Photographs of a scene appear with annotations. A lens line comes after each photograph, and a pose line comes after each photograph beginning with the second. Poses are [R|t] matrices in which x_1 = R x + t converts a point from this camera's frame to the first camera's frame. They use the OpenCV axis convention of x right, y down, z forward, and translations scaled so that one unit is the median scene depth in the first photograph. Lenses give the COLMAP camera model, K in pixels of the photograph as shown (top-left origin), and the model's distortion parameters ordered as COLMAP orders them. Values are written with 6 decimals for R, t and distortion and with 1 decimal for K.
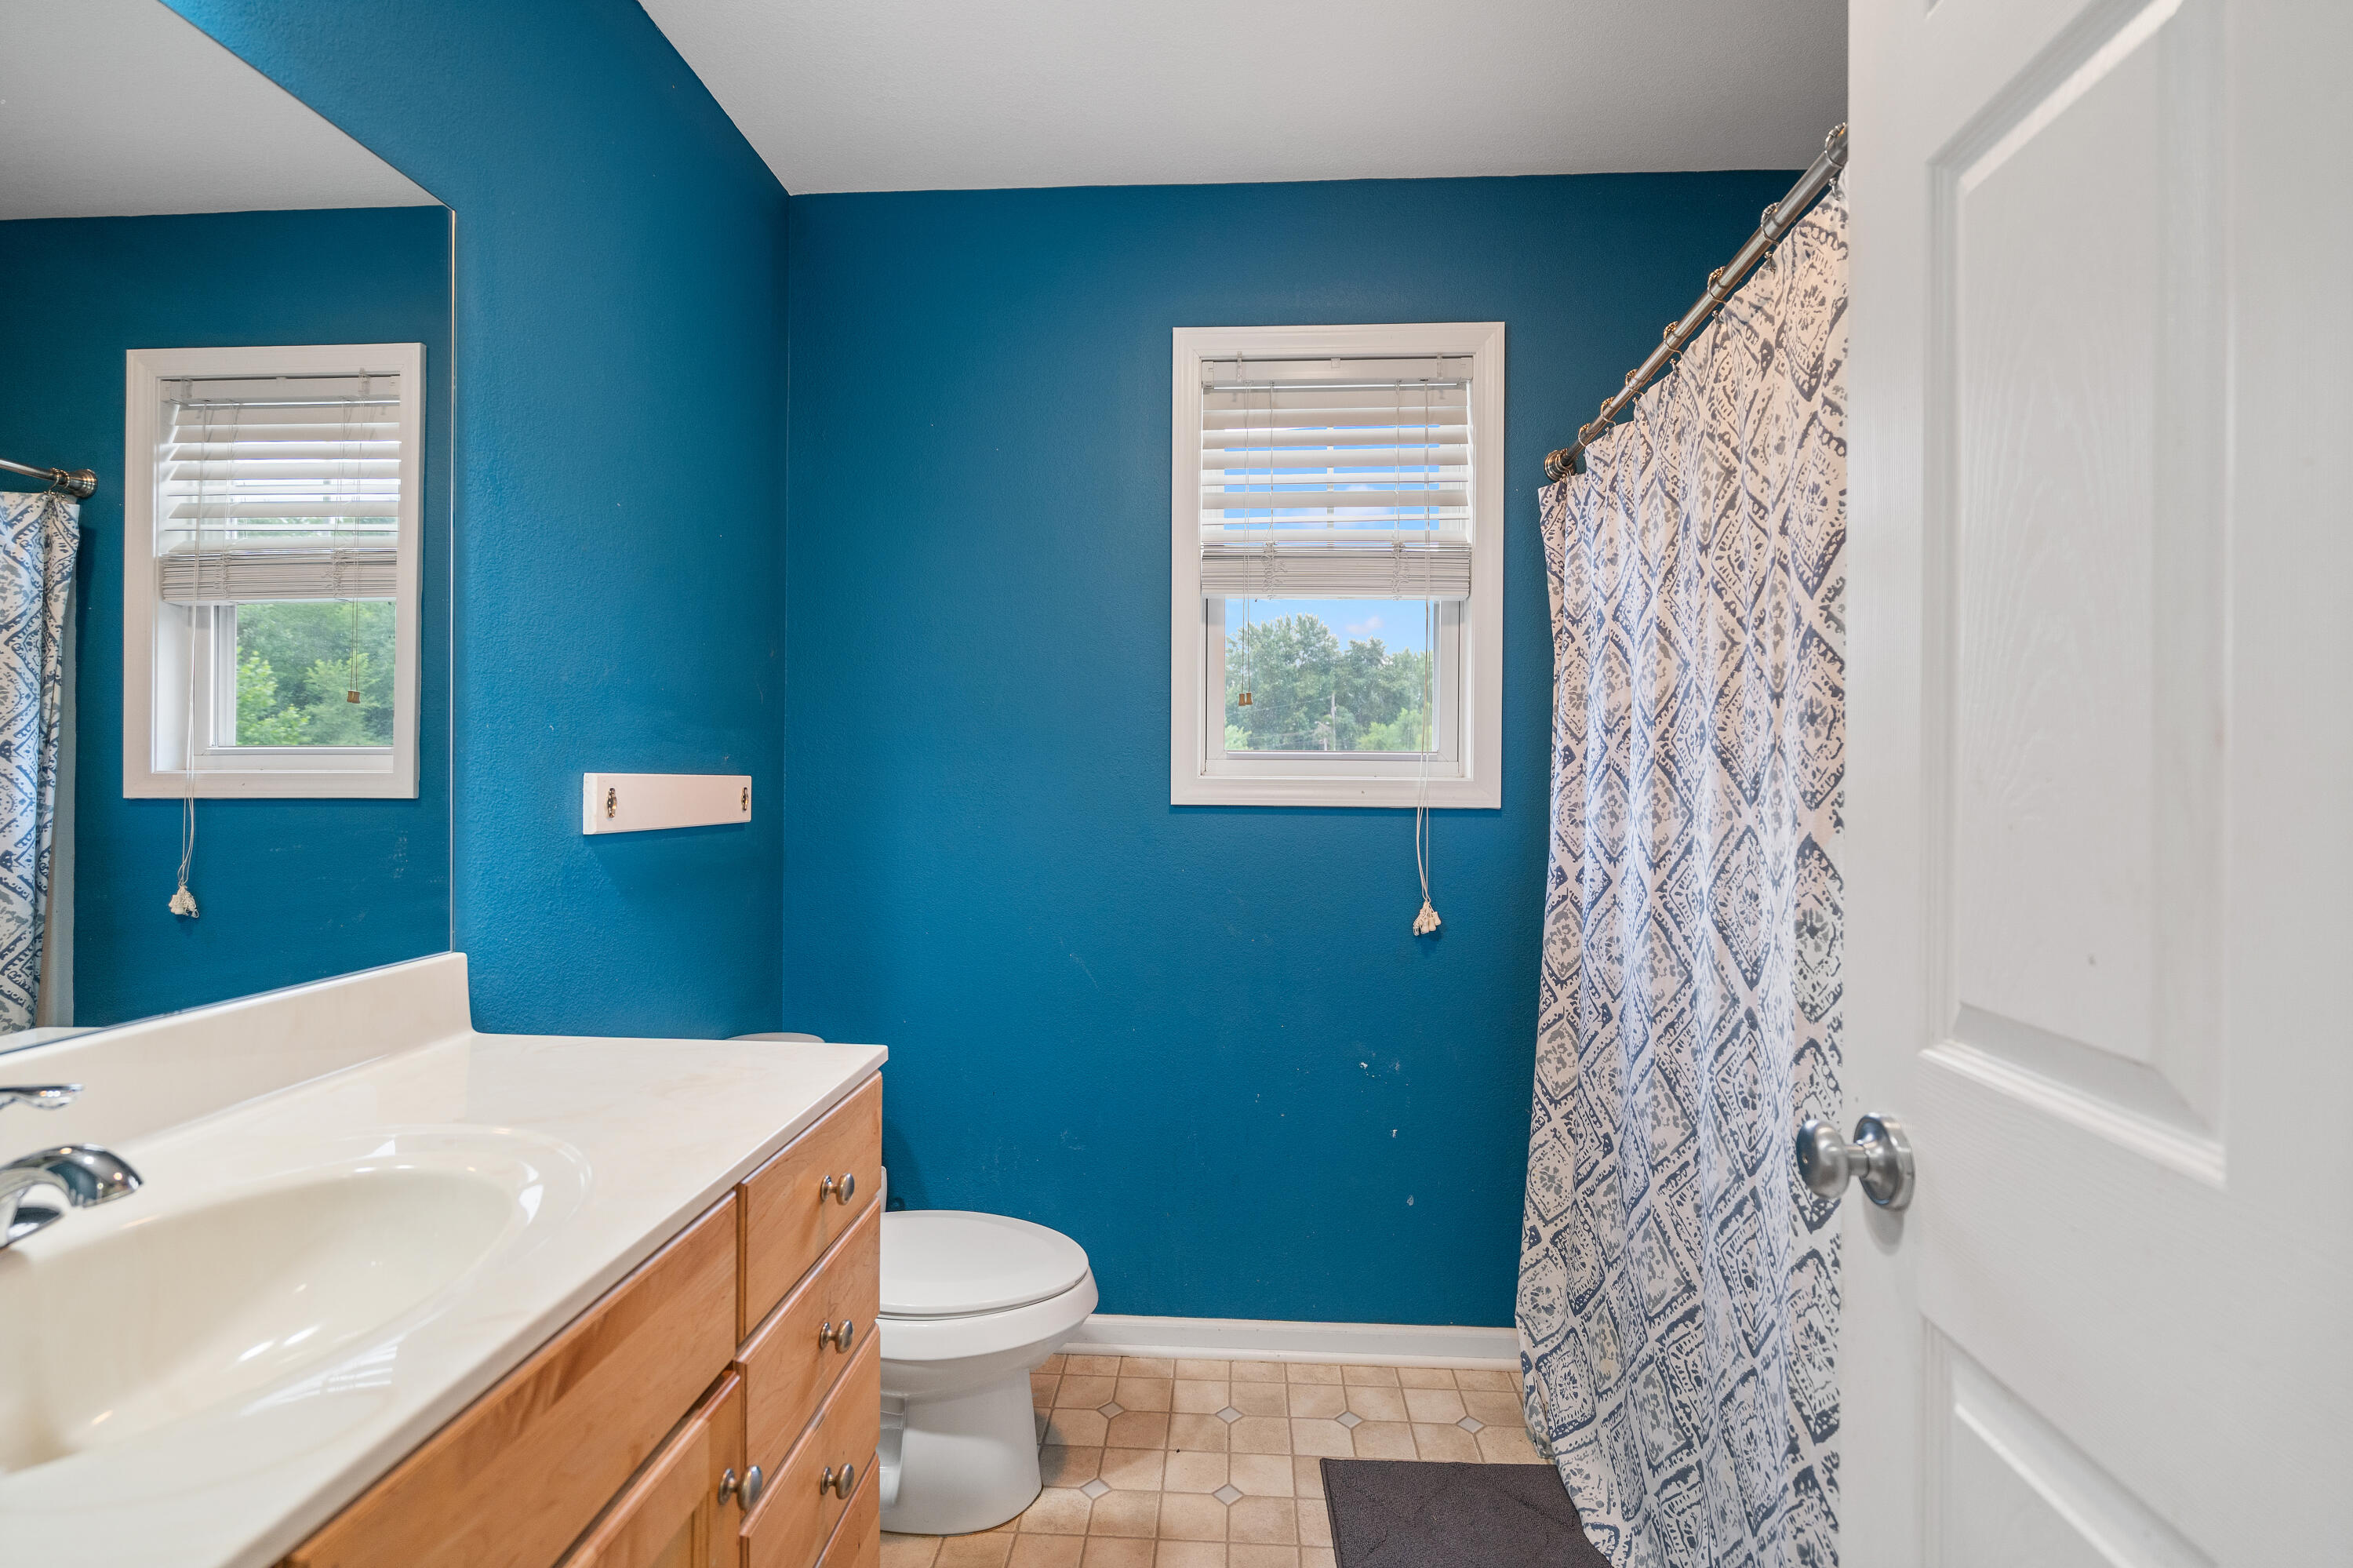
lens RADIAL K [[1099.7, 0, 1160.5], [0, 1099.7, 771.7], [0, 0, 1]] dist [-0.002383, 0.000770]
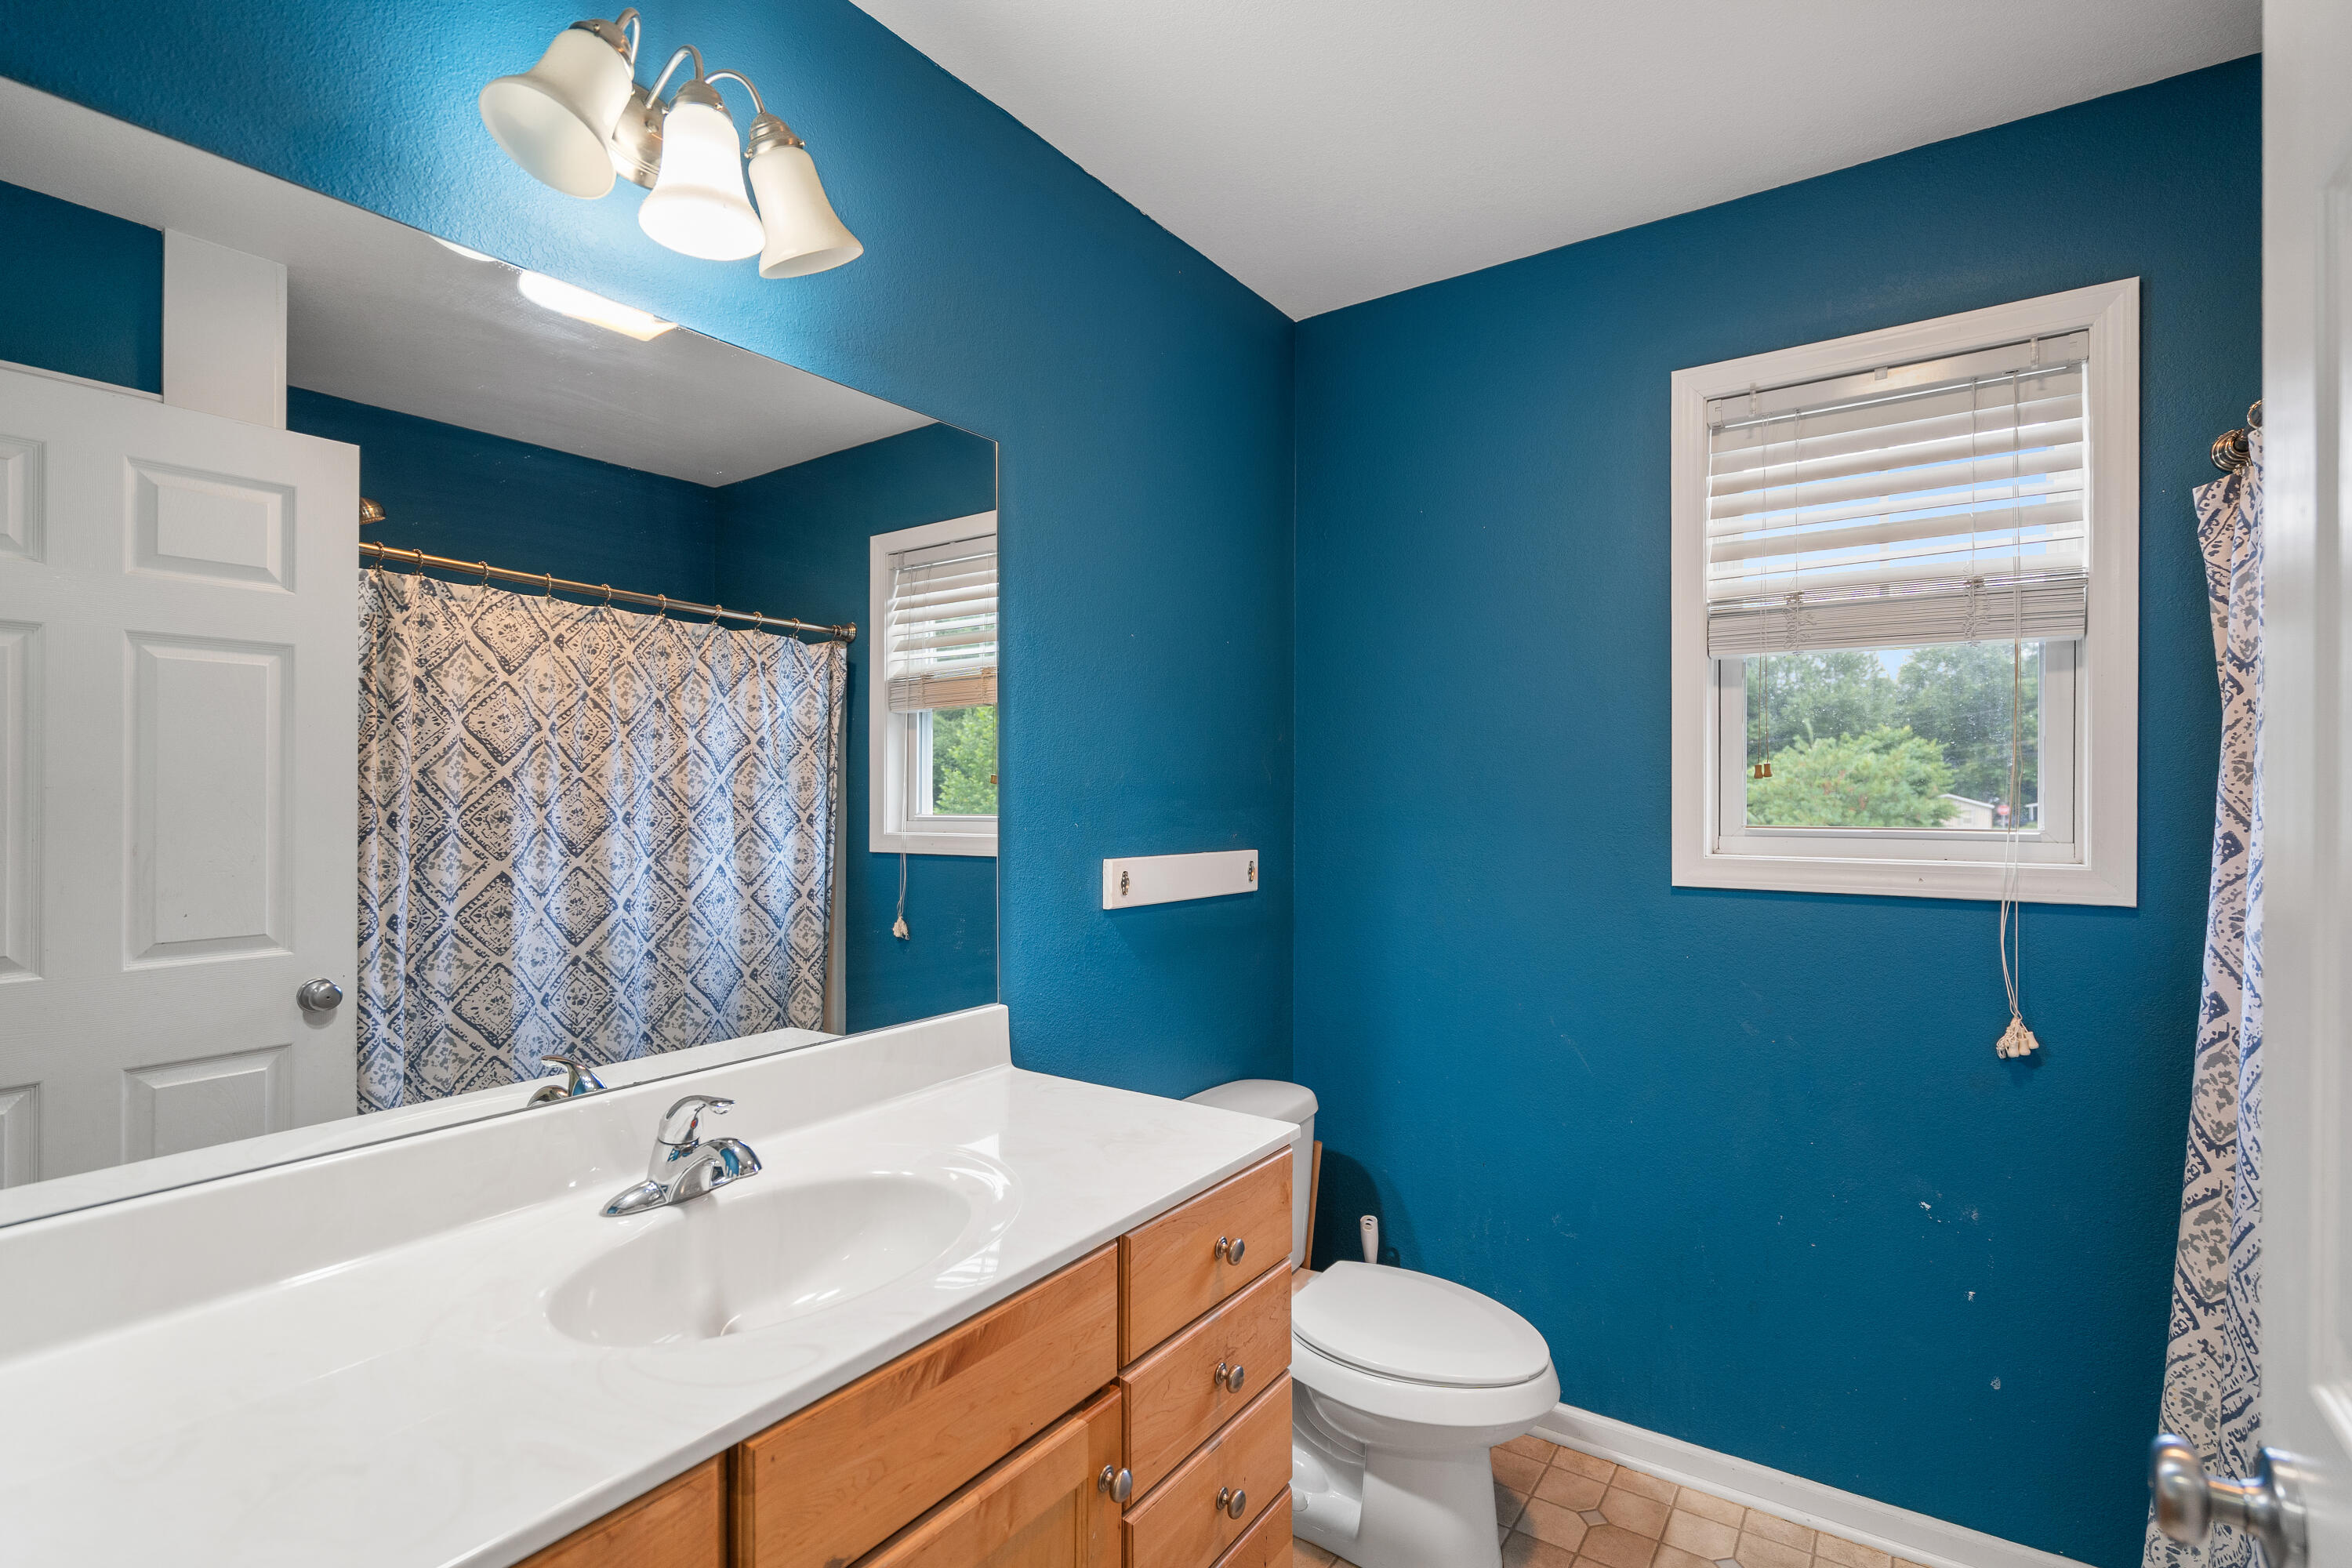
lens RADIAL K [[1100.0, 0, 1176.0], [0, 1100.0, 784.0], [0, 0, 1]] dist [-0.002171, -0.000458]
pose [[0.855910, -0.009288, -0.517042, 0.141341], [0.007128, 0.999956, -0.006165, -0.057232], [0.517076, 0.001591, 0.855938, -0.013828]]
